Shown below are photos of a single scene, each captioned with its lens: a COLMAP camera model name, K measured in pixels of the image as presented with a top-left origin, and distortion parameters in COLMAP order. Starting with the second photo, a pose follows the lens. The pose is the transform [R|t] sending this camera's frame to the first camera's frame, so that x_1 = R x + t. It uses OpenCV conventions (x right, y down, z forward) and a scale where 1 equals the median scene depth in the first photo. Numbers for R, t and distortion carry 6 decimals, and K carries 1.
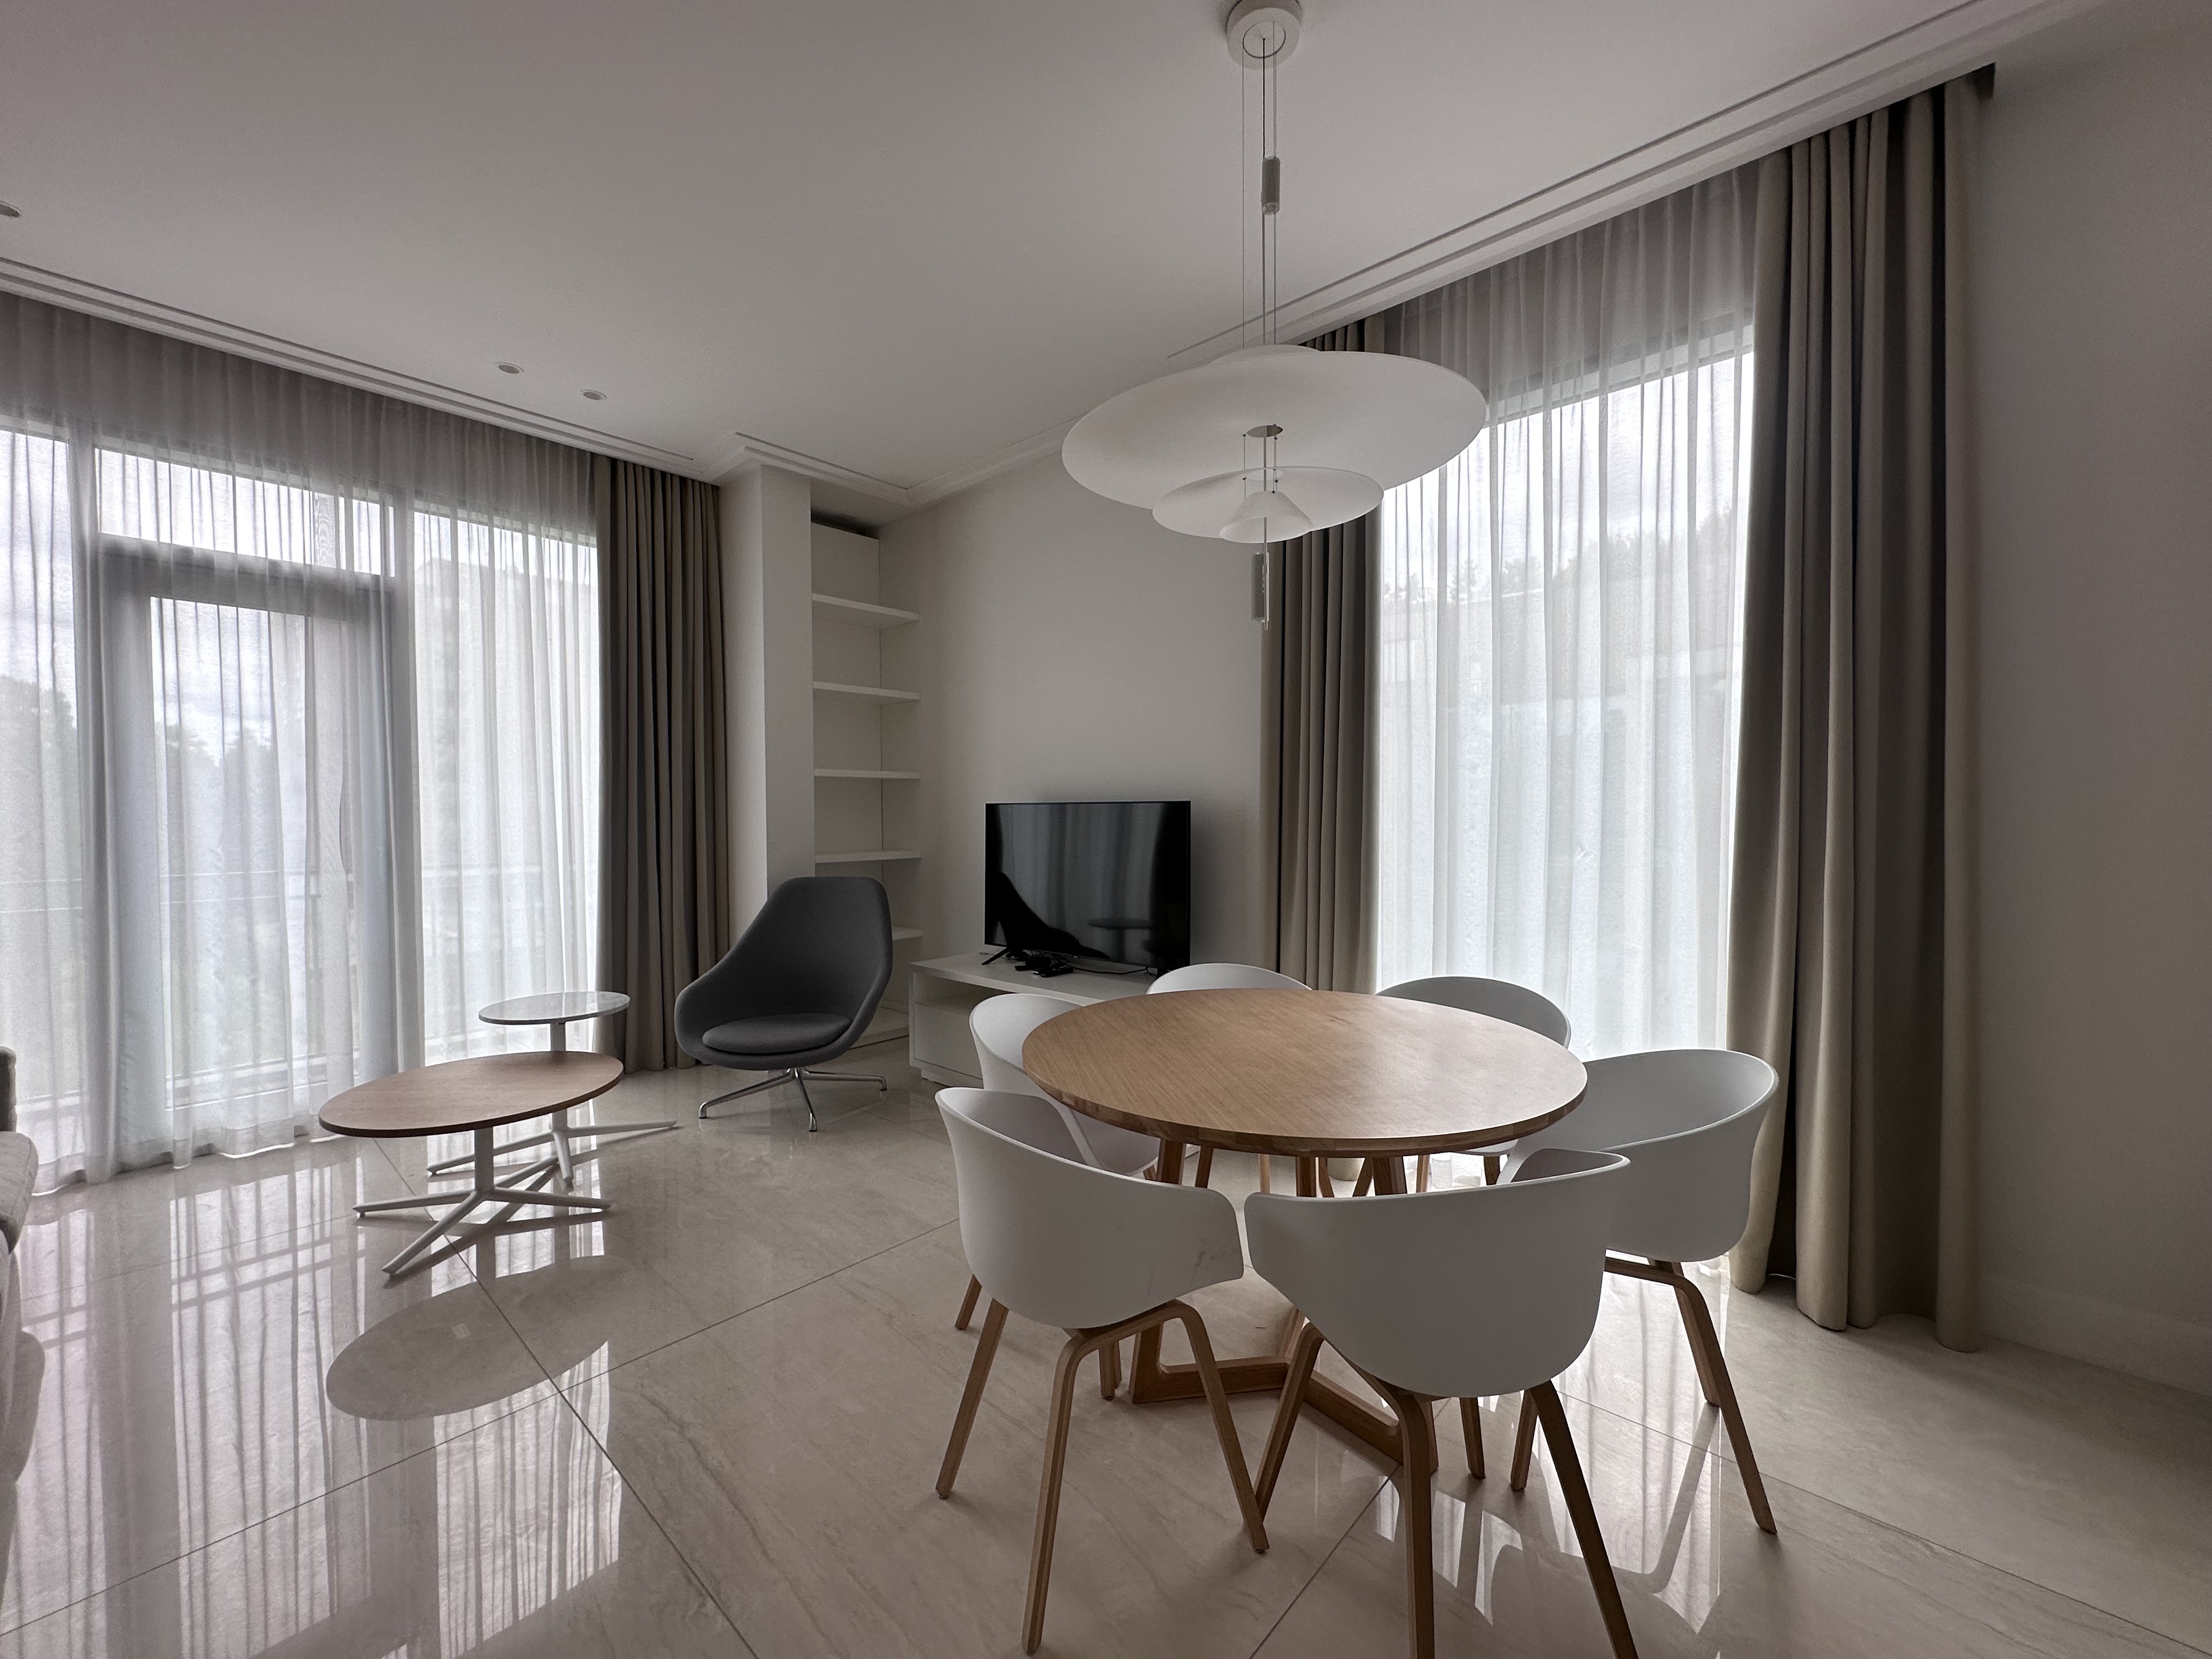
lens RADIAL K [[882.9, 0, 1108.5], [0, 882.9, 830.2], [0, 0, 1]] dist [-0.003693, 0.000430]
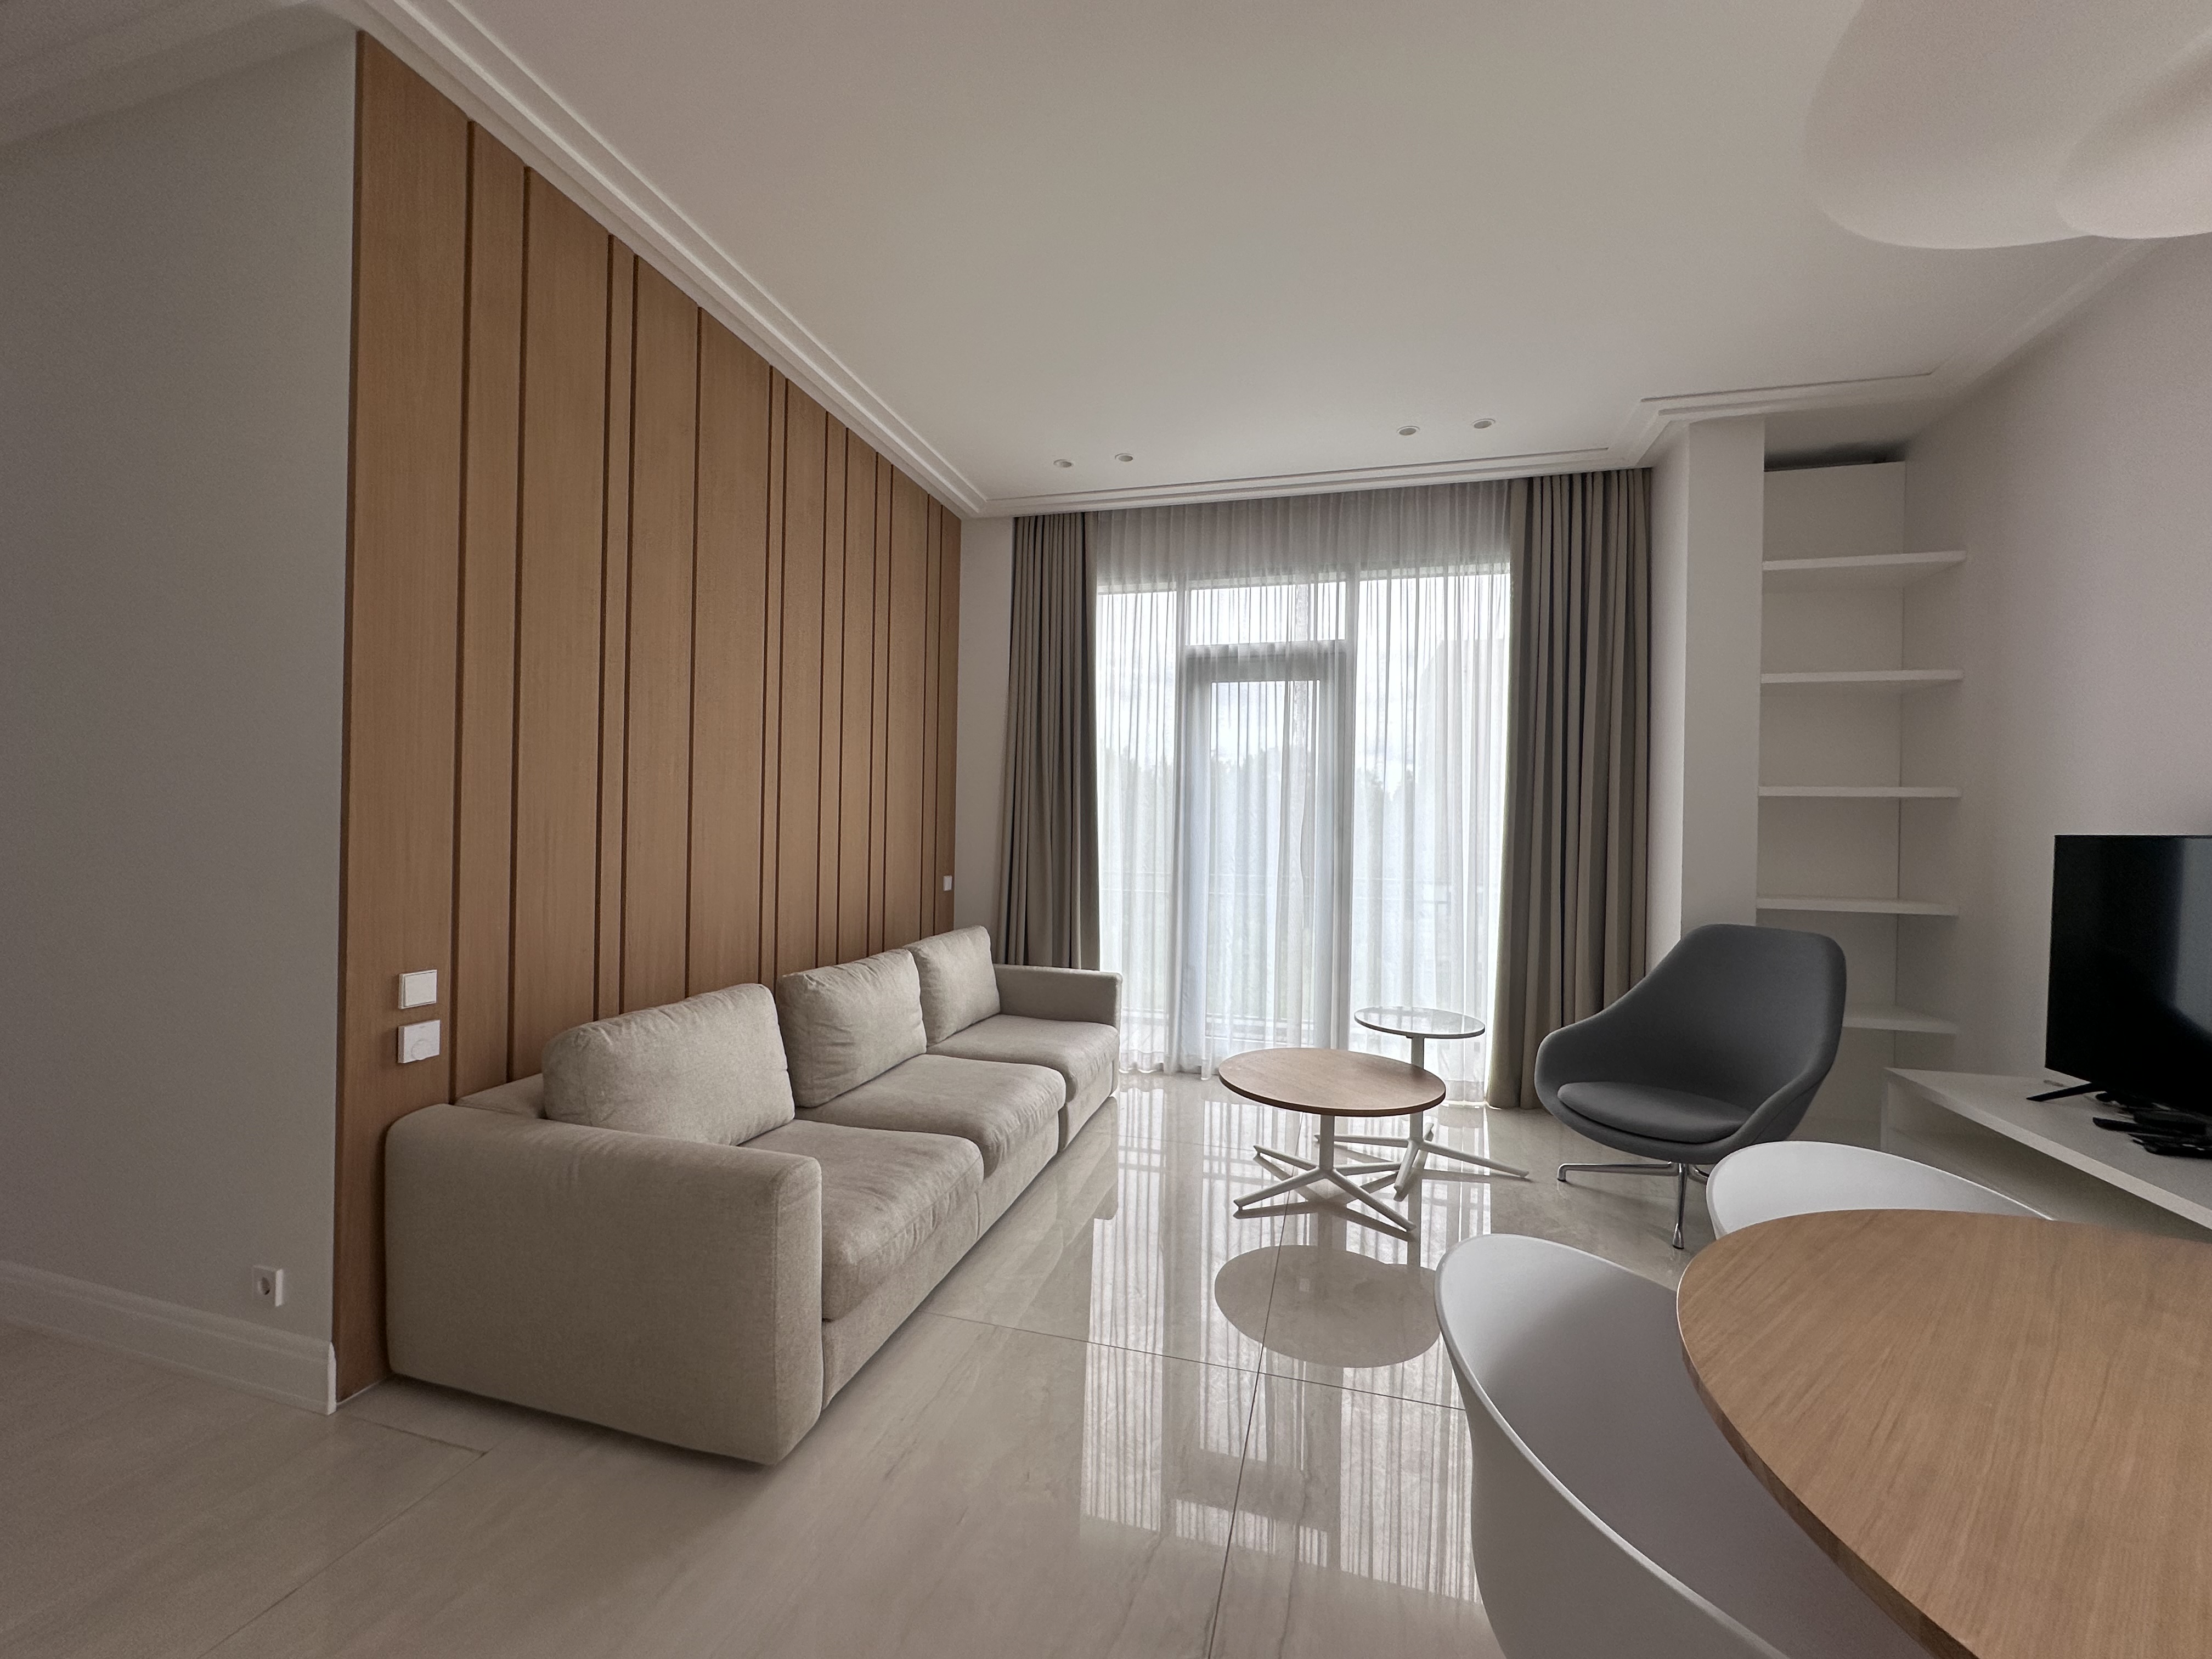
lens RADIAL K [[882.9, 0, 1106.8], [0, 882.9, 830.1], [0, 0, 1]] dist [-0.003693, 0.000430]
pose [[0.444613, 0.015482, -0.895589, 0.134789], [-0.038129, 0.999271, -0.001655, -0.010770], [0.894911, 0.034884, 0.444880, 0.179423]]
